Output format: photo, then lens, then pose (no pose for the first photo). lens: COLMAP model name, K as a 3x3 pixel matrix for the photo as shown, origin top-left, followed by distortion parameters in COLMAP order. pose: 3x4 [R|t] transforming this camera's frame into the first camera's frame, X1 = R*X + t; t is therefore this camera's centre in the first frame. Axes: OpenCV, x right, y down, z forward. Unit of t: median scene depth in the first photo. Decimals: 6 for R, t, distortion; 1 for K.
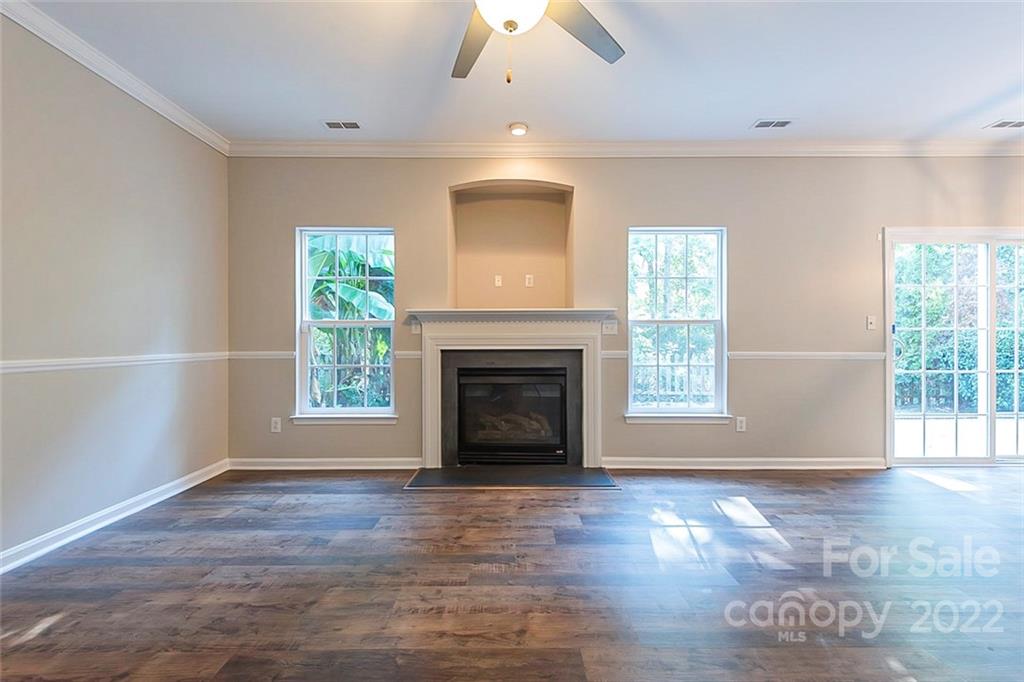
lens RADIAL K [[442.1, 0, 473.6], [0, 442.1, 345.8], [0, 0, 1]] dist [0.001142, -0.000605]
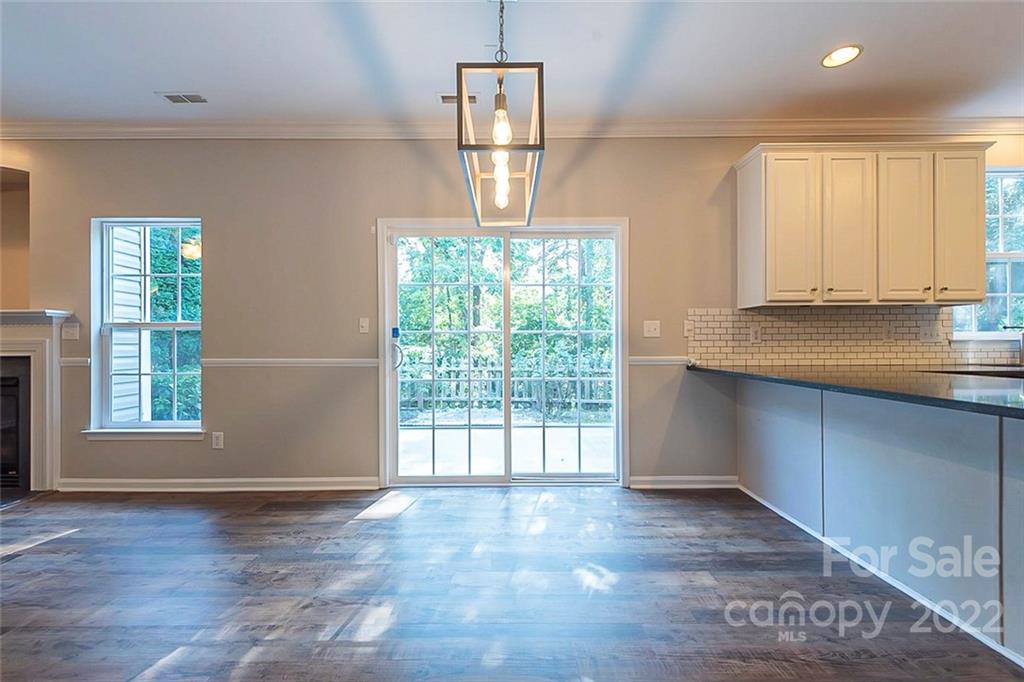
lens RADIAL K [[442.1, 0, 538.3], [0, 442.1, 346.6], [0, 0, 1]] dist [0.001142, -0.000605]
pose [[0.999896, -0.003115, 0.014113, 1.226448], [0.003113, 0.999995, 0.000170, -0.008402], [-0.014113, -0.000126, 0.999900, 0.104202]]
